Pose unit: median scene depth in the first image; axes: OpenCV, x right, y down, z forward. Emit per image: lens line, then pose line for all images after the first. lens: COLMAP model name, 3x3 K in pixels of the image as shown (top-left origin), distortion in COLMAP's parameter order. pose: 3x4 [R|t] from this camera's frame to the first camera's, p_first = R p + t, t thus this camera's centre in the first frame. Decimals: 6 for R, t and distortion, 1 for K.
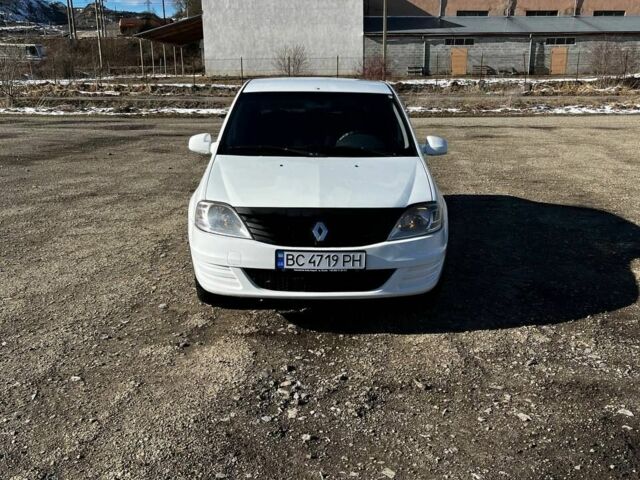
lens RADIAL K [[659.1, 0, 320.0], [0, 659.1, 240.0], [0, 0, 1]] dist [0.038857, -0.024816]
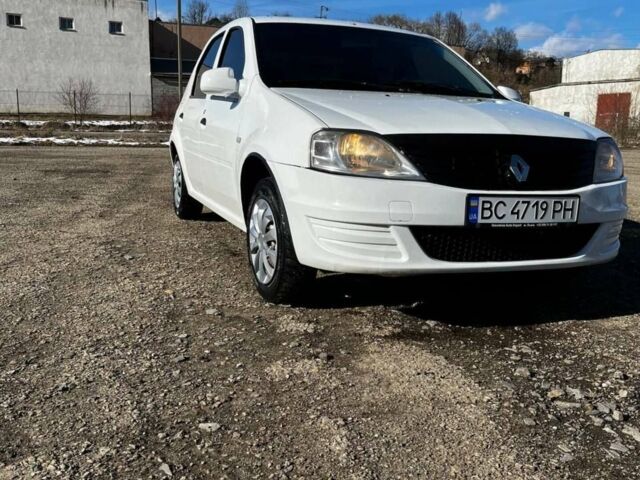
lens RADIAL K [[659.1, 0, 320.0], [0, 659.1, 240.0], [0, 0, 1]] dist [0.038857, -0.024816]
pose [[0.941637, -0.029162, 0.335365, -0.412646], [0.055206, 0.996130, -0.068388, 0.093496], [-0.332073, 0.082910, 0.939603, 0.426357]]
